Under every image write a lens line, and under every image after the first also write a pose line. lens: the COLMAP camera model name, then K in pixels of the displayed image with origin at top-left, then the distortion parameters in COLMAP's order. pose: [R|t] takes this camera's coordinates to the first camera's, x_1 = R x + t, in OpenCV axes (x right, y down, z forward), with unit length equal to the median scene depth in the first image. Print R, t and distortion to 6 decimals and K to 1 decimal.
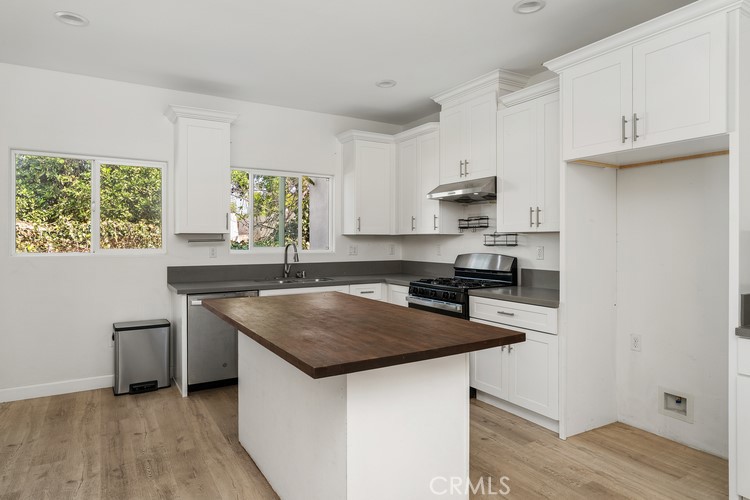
lens RADIAL K [[456.1, 0, 375.1], [0, 456.1, 242.9], [0, 0, 1]] dist [-0.003230, -0.000510]
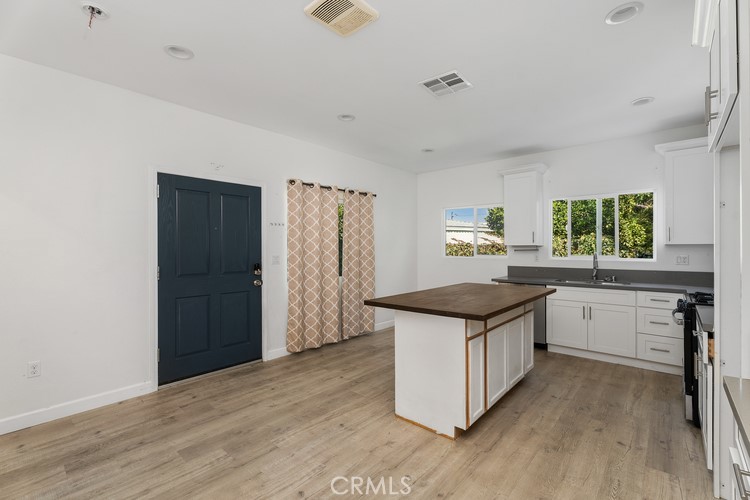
lens RADIAL K [[334.3, 0, 374.6], [0, 334.3, 249.0], [0, 0, 1]] dist [-0.000167, 0.000057]
pose [[0.299946, -0.001085, -0.953956, 0.687408], [-0.006436, 0.999974, -0.003161, -0.001955], [0.953935, 0.007088, 0.299931, 0.208581]]
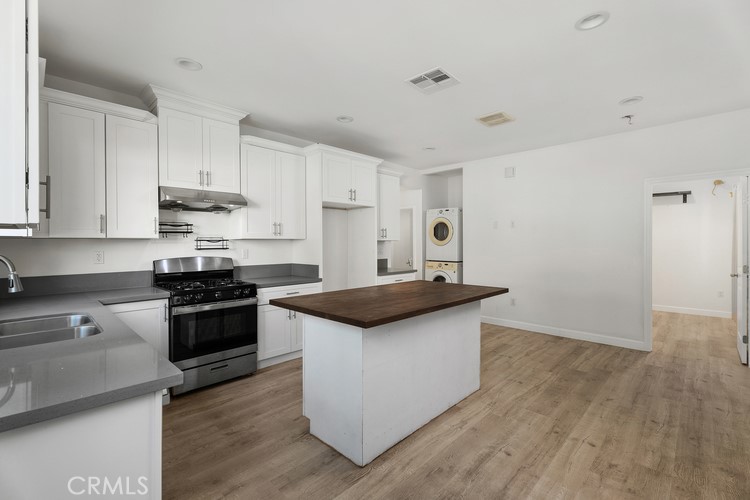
lens RADIAL K [[334.3, 0, 374.1], [0, 334.3, 247.8], [0, 0, 1]] dist [-0.000167, 0.000057]
pose [[-0.252682, -0.010971, 0.967487, -0.802975], [0.011001, 0.999838, 0.014211, -0.007271], [-0.967487, 0.014234, -0.252521, 0.972150]]
